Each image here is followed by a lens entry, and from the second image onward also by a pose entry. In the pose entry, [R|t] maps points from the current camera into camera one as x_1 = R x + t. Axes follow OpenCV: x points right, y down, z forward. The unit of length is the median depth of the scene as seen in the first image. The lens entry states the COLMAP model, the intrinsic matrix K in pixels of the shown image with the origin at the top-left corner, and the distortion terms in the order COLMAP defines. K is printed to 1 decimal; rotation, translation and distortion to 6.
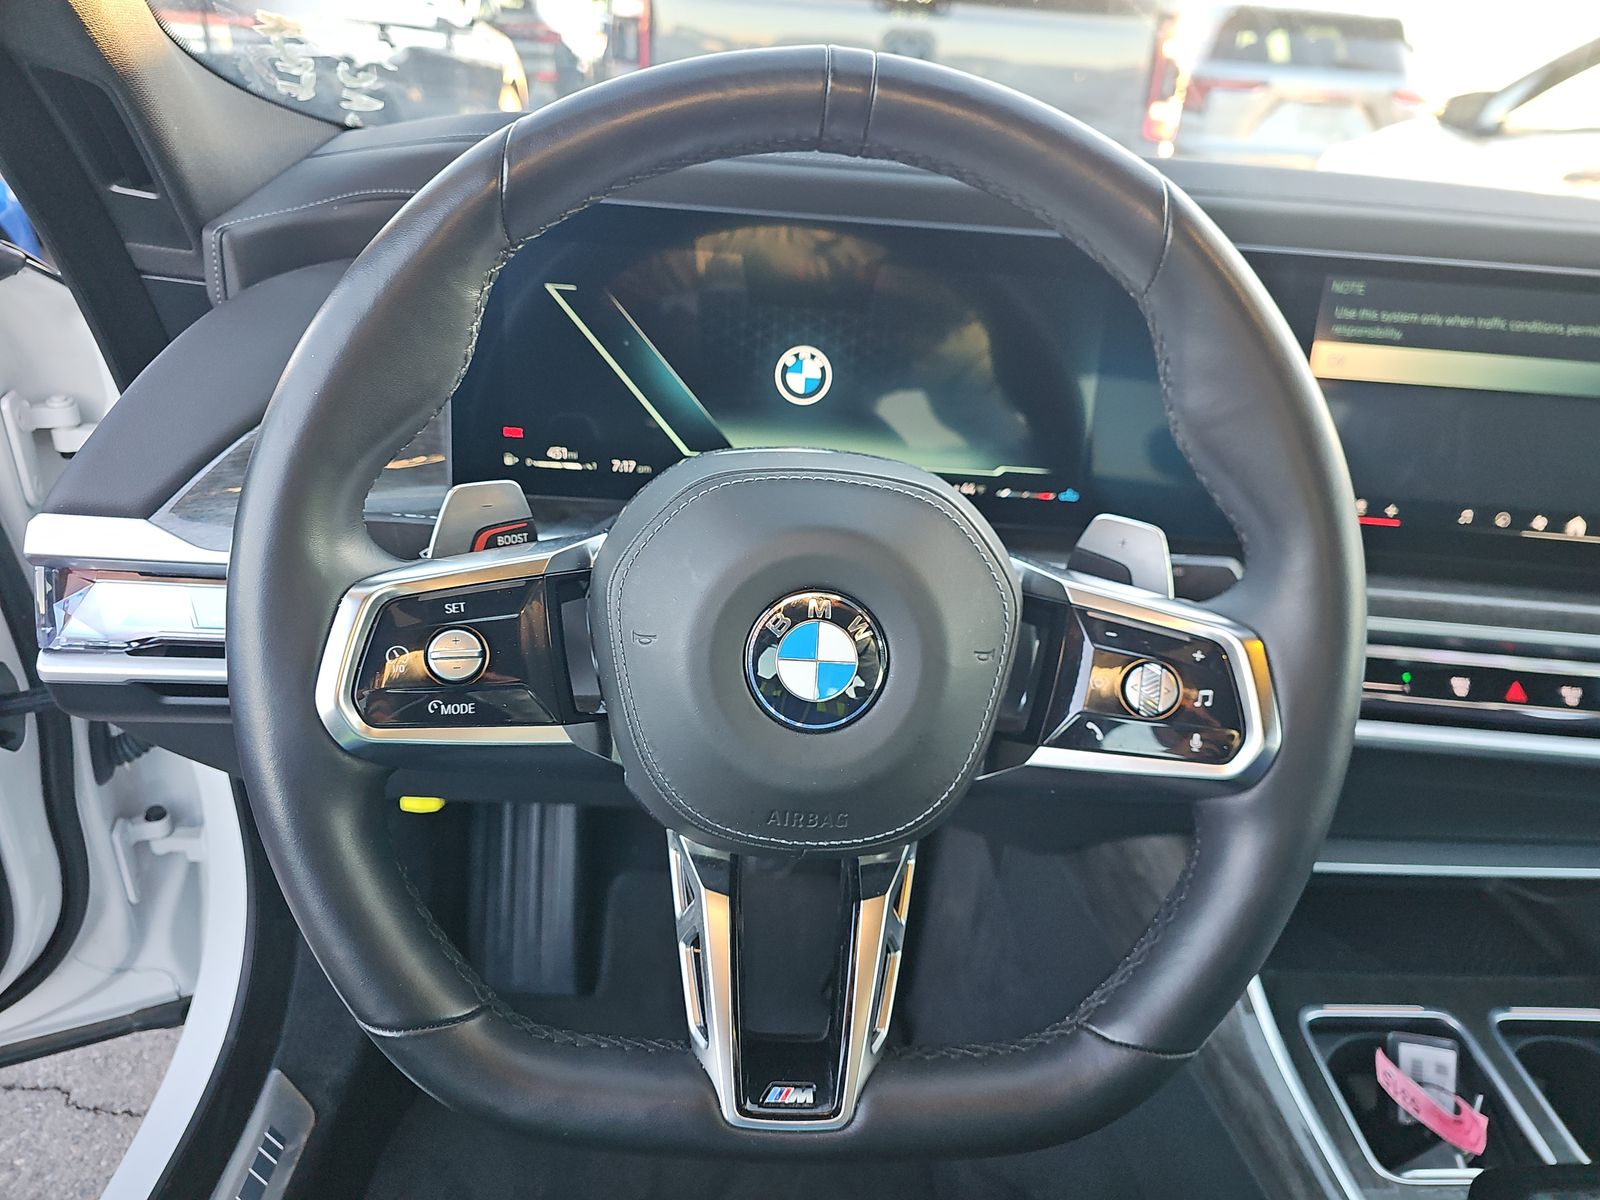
lens RADIAL K [[1076.7, 0, 801.0], [0, 1076.7, 640.8], [0, 0, 1]] dist [0.037720, -0.028342]
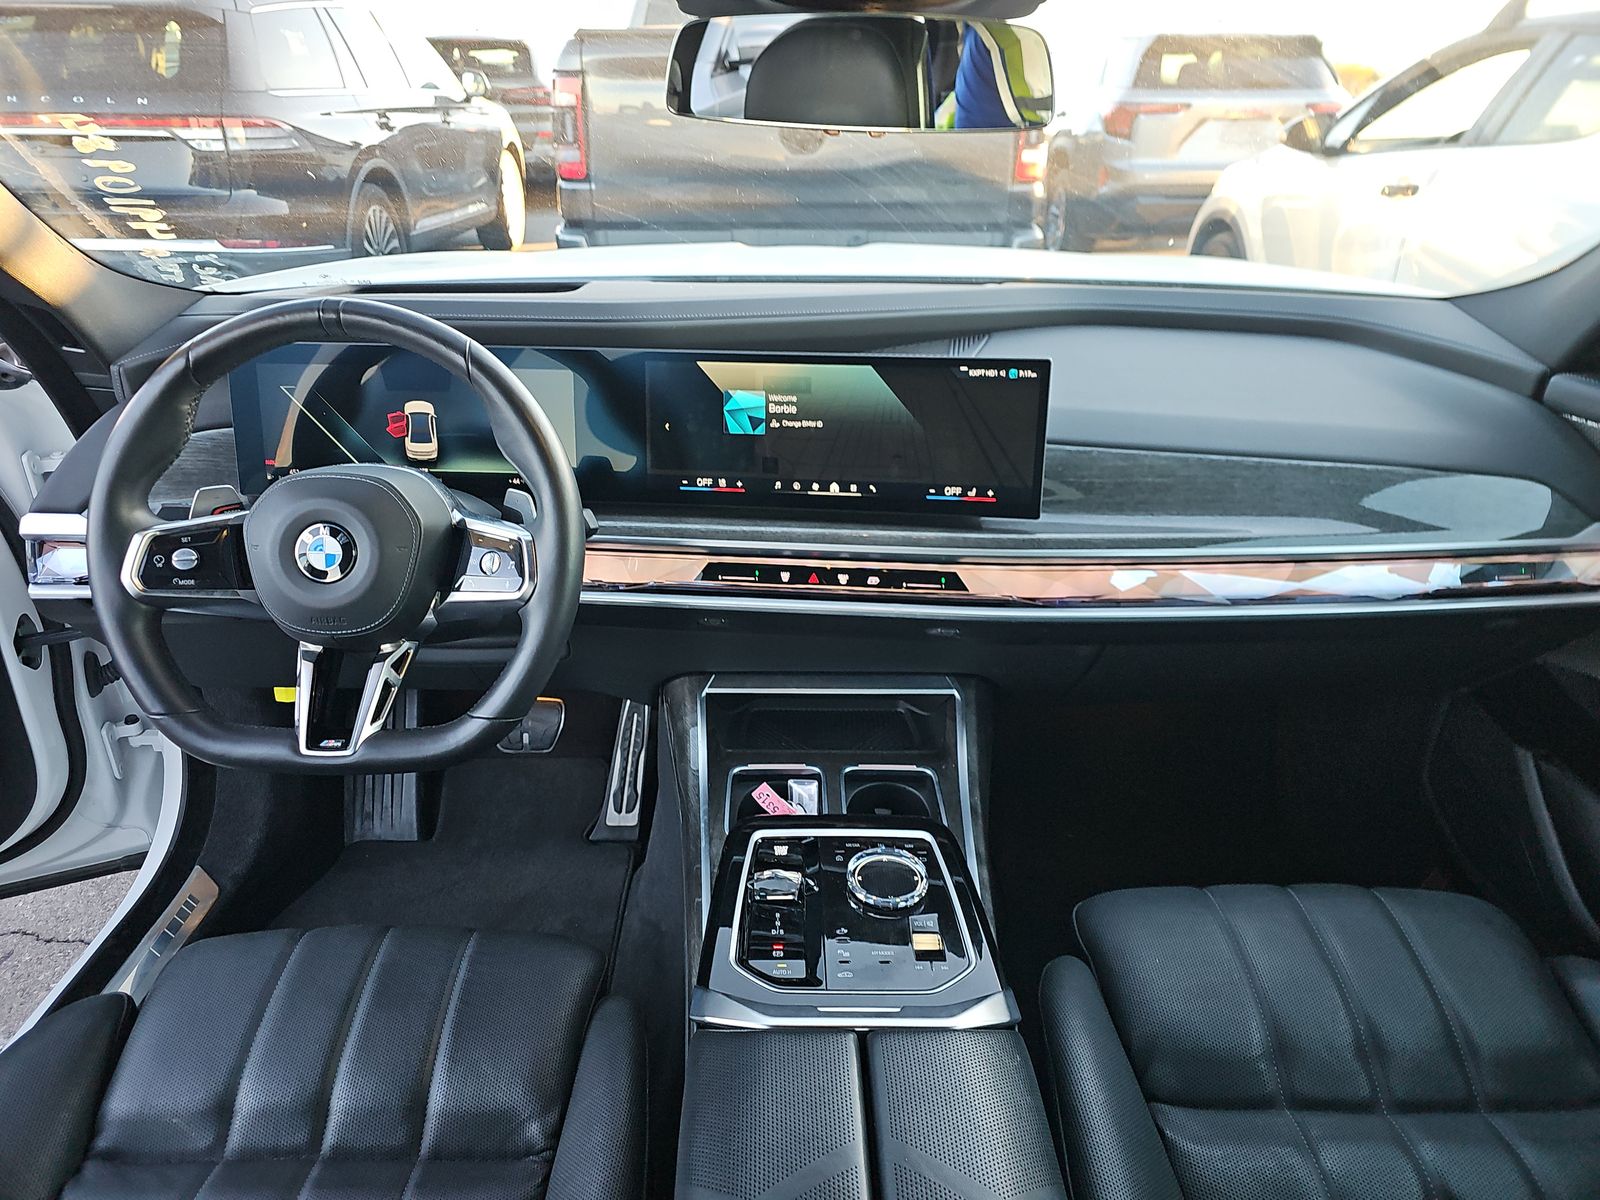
lens RADIAL K [[1076.7, 0, 797.1], [0, 1076.7, 607.0], [0, 0, 1]] dist [0.037720, -0.028342]
pose [[0.997976, -0.038422, -0.050662, 0.766382], [0.036361, 0.998498, -0.040987, 0.179937], [0.052161, 0.039062, 0.997874, -0.870229]]
